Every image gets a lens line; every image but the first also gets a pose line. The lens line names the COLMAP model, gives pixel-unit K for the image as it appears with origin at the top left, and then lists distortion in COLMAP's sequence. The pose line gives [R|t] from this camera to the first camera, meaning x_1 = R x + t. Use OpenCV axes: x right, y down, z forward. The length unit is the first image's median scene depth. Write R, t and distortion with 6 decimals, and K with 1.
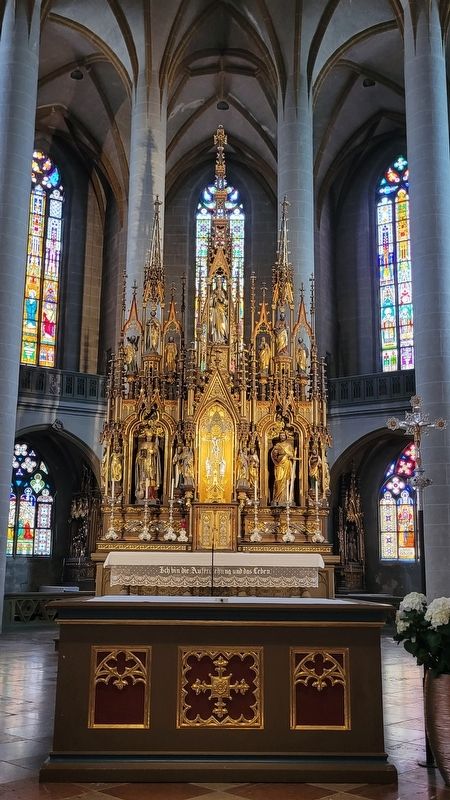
lens RADIAL K [[609.5, 0, 223.4], [0, 609.5, 399.2], [0, 0, 1]] dist [-0.000980, -0.000122]
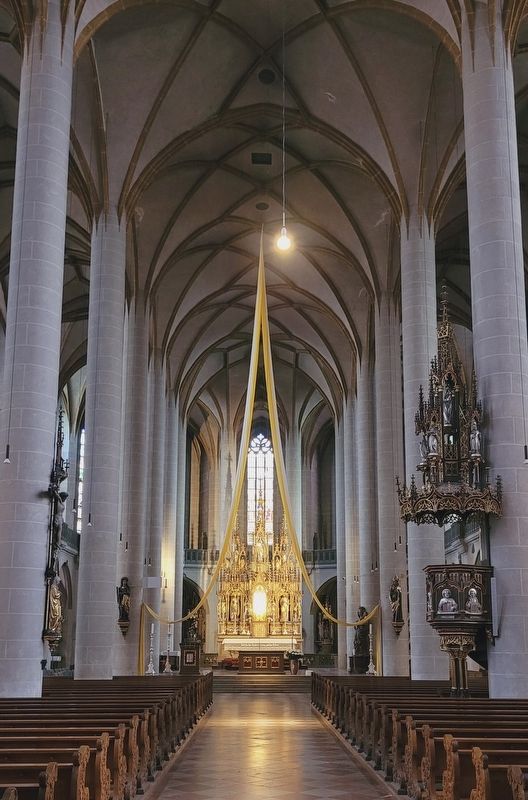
lens RADIAL K [[848.1, 0, 265.3], [0, 848.1, 400.6], [0, 0, 1]] dist [-0.020862, 0.000000]
pose [[0.999963, -0.008521, -0.000839, 0.023733], [0.008522, 0.999963, 0.001106, -0.822361], [0.000829, -0.001113, 0.999999, -2.814022]]
